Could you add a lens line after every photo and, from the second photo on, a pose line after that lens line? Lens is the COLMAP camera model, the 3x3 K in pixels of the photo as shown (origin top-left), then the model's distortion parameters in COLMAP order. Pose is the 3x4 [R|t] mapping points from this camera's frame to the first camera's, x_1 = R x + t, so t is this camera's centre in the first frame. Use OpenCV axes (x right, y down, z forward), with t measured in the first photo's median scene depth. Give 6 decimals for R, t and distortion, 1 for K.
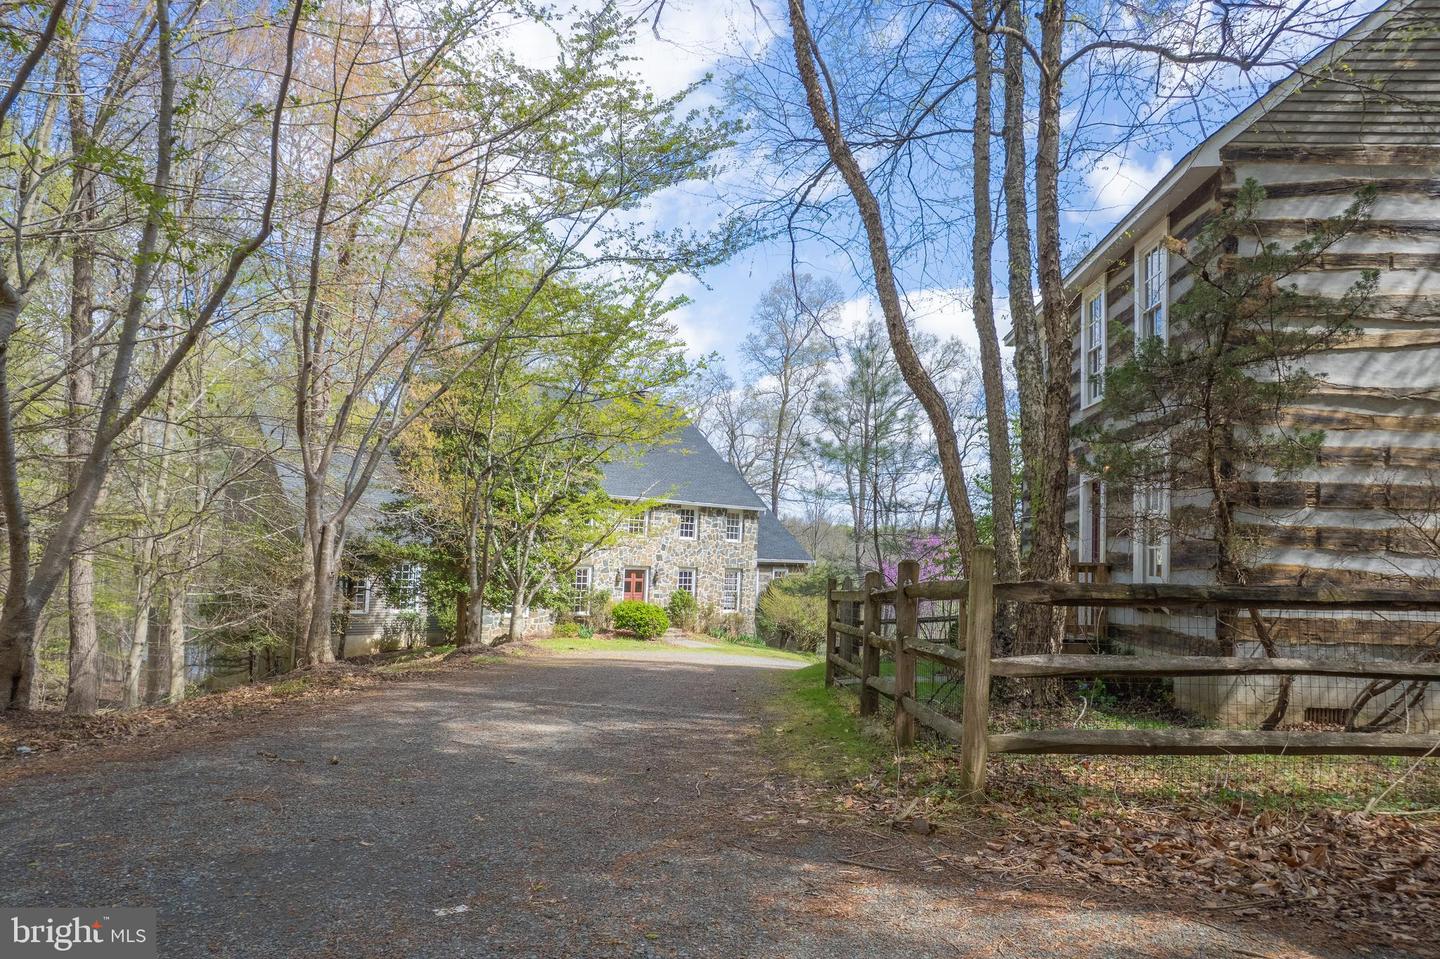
lens RADIAL K [[933.1, 0, 720.0], [0, 933.1, 479.5], [0, 0, 1]] dist [-0.078032, 0.071016]
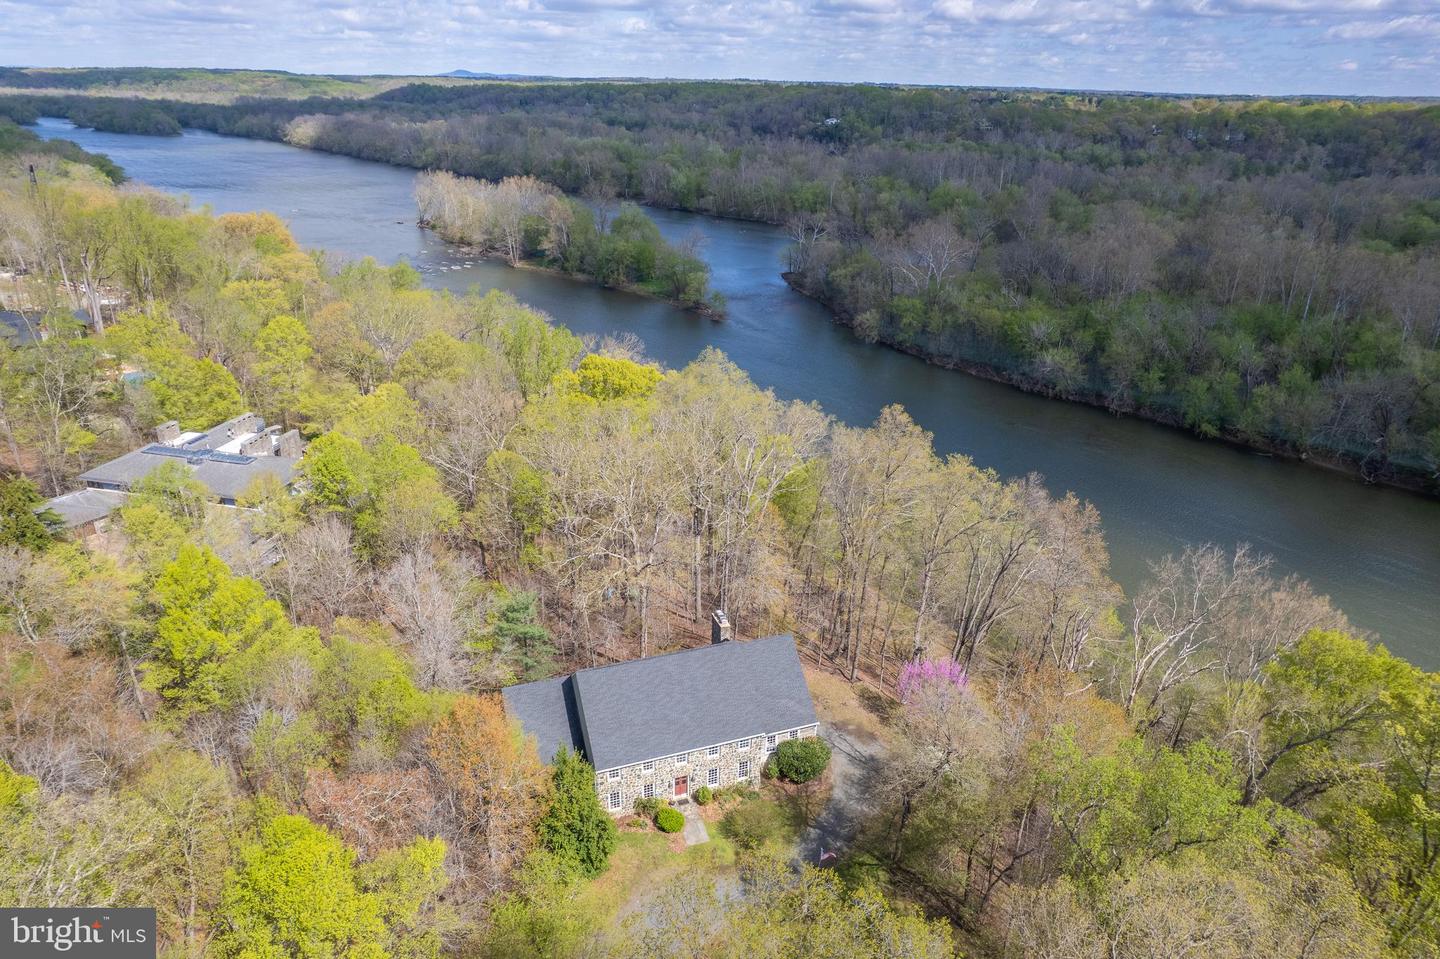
lens RADIAL K [[922.2, 0, 720.7], [0, 922.2, 478.4], [0, 0, 1]] dist [-0.081586, 0.073046]
pose [[0.924347, 0.132144, -0.357940, 0.569943], [0.044904, 0.893917, 0.445977, -1.269001], [0.378902, -0.428310, 0.820356, -0.281124]]
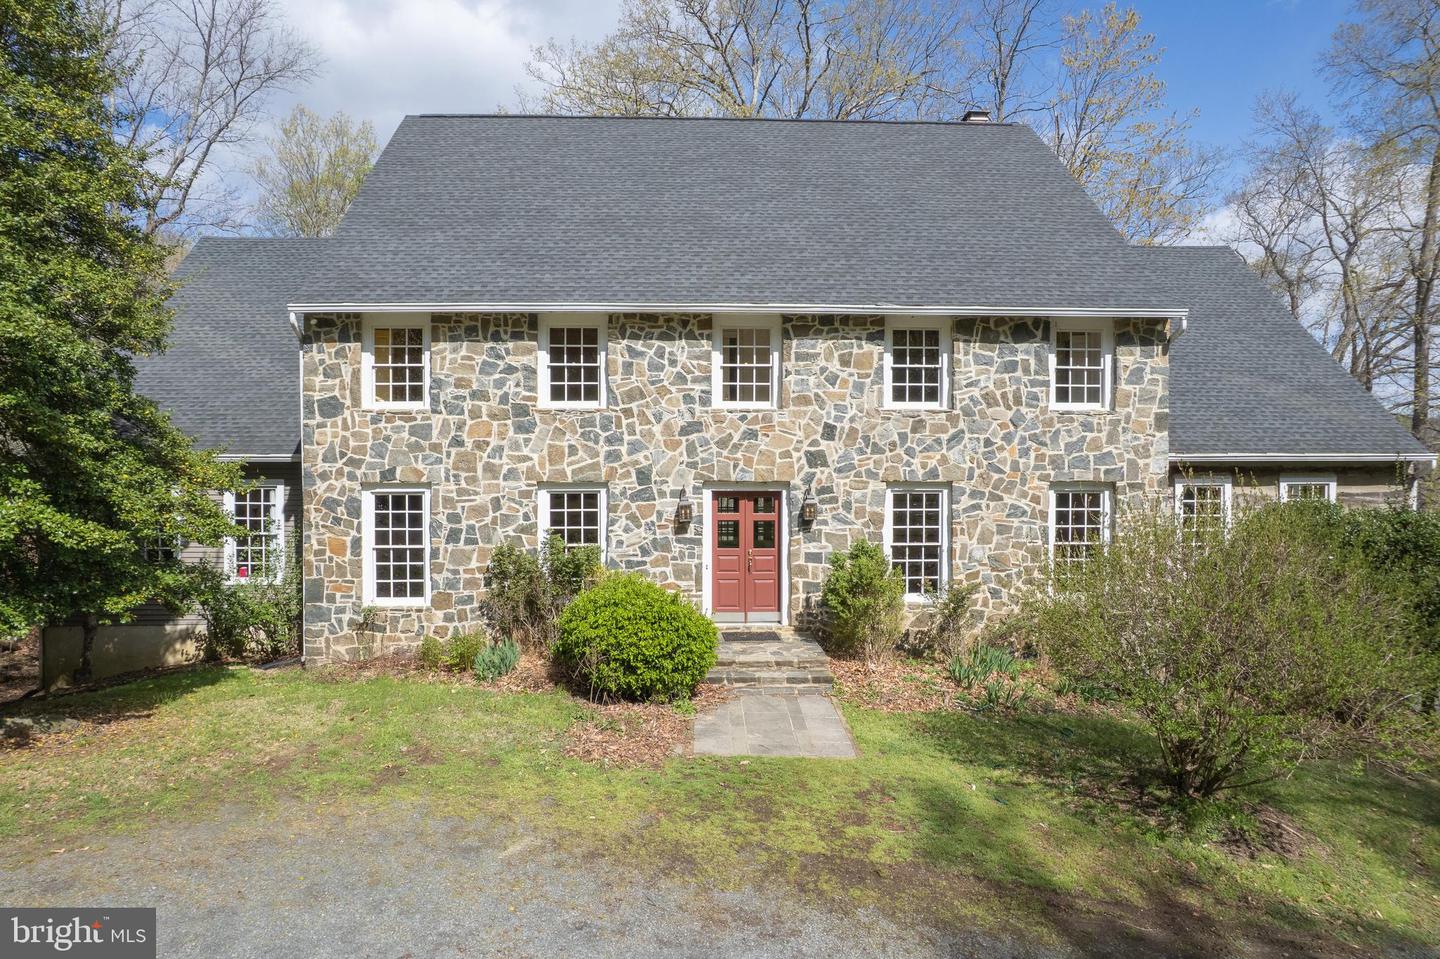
lens RADIAL K [[925.1, 0, 701.4], [0, 925.1, 471.7], [0, 0, 1]] dist [-0.075231, 0.069819]
pose [[0.756763, -0.022542, -0.653300, 0.141584], [0.079106, 0.995218, 0.057294, 0.061332], [0.648885, -0.095038, 0.754928, 0.657398]]
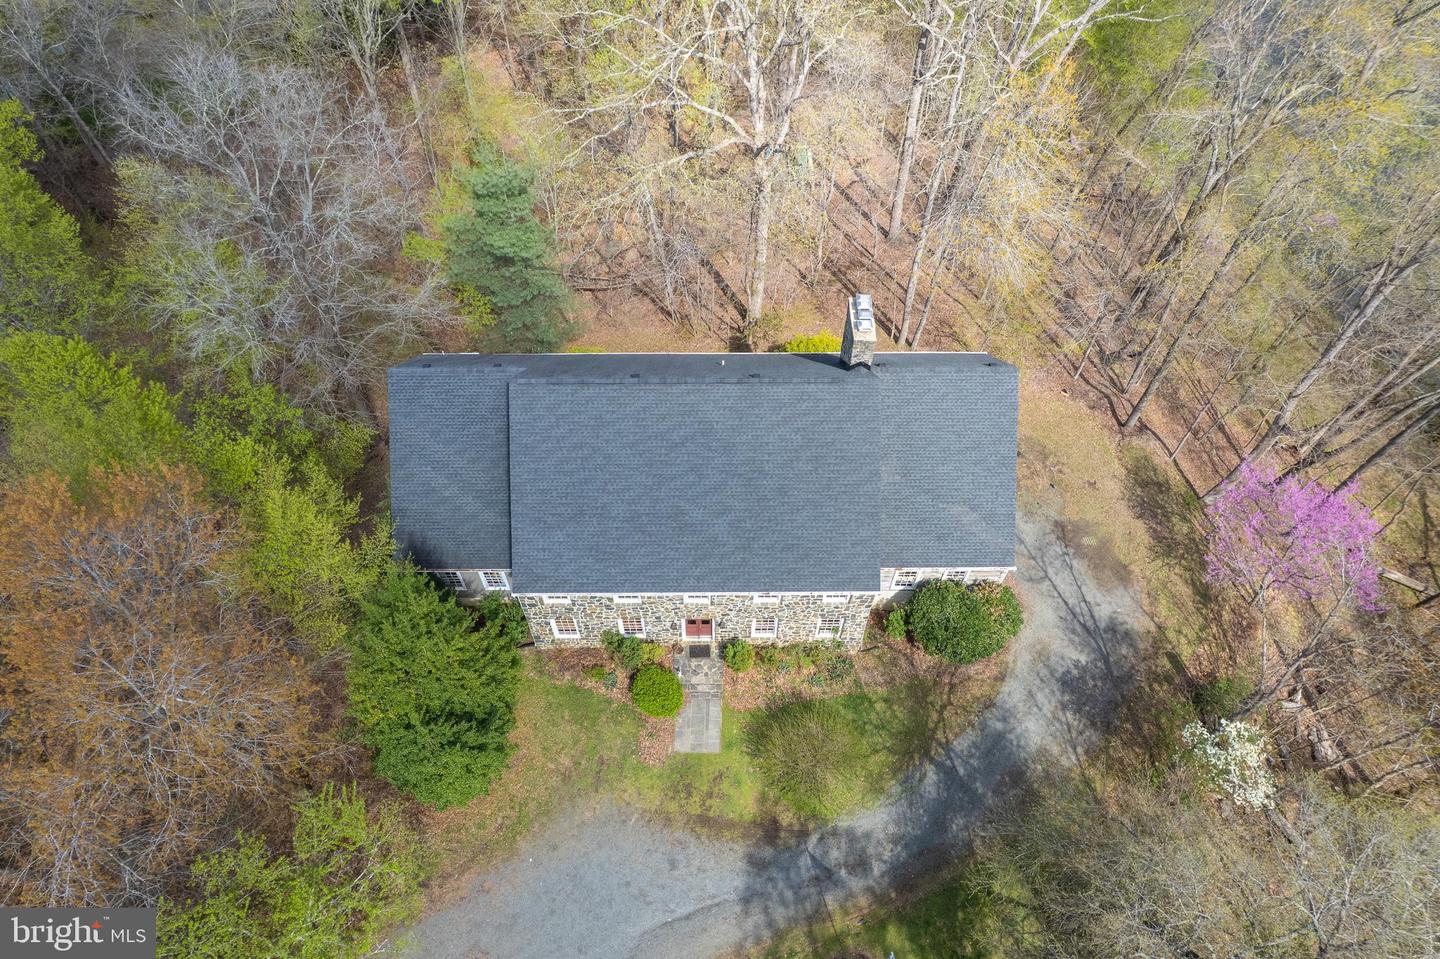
lens RADIAL K [[922.2, 0, 720.7], [0, 922.2, 478.4], [0, 0, 1]] dist [-0.081586, 0.073046]
pose [[0.736358, 0.527470, -0.423736, 0.253139], [0.074650, 0.559119, 0.825720, -0.759976], [0.672461, -0.639657, 0.372336, 0.703804]]
